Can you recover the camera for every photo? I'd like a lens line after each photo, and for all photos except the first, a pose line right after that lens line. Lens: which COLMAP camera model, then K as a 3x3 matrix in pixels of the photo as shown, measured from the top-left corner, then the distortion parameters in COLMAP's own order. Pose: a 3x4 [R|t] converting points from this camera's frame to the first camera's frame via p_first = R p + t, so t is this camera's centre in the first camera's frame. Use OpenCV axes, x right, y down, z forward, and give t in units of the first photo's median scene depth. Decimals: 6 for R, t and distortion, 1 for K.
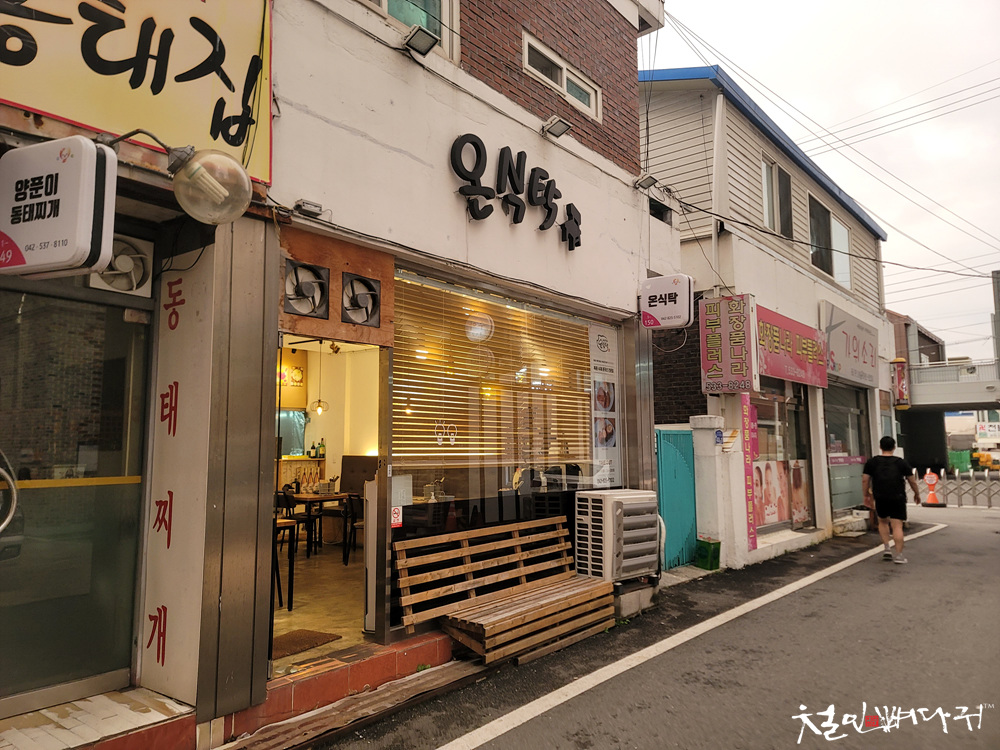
lens RADIAL K [[729.0, 0, 501.6], [0, 729.0, 374.3], [0, 0, 1]] dist [0.008600, 0.000540]
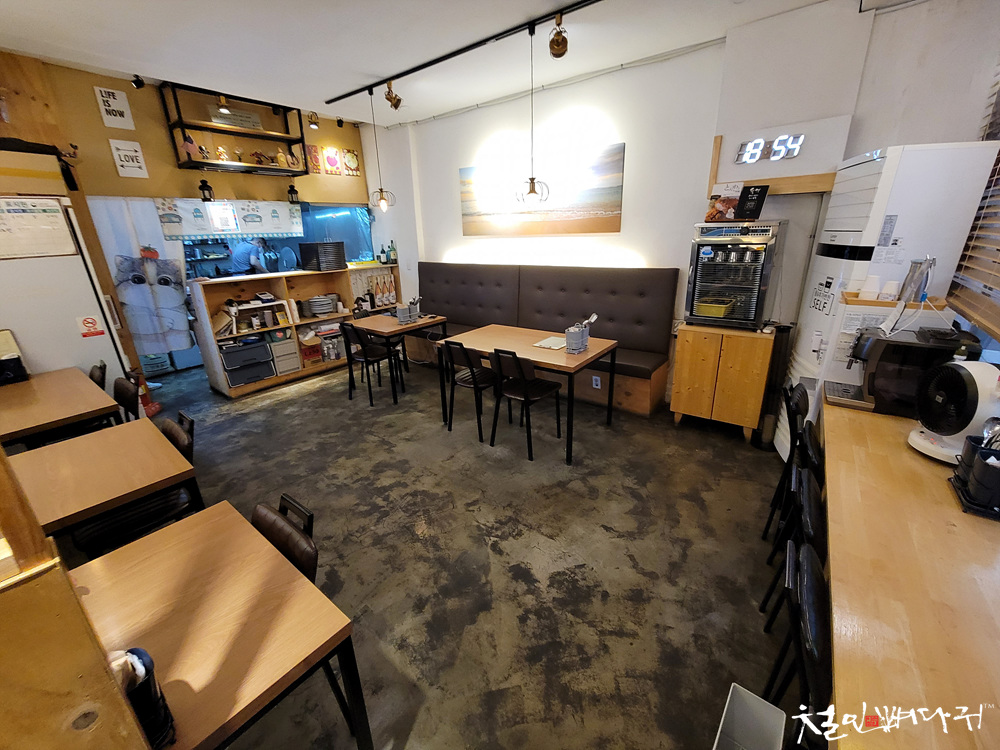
lens RADIAL K [[399.9, 0, 497.9], [0, 399.9, 374.3], [0, 0, 1]] dist [0.000302, -0.000002]
pose [[0.999760, -0.021928, -0.000077, -0.123973], [0.019805, 0.901443, 0.432445, 0.027800], [-0.009413, -0.432342, 0.901660, 0.504398]]
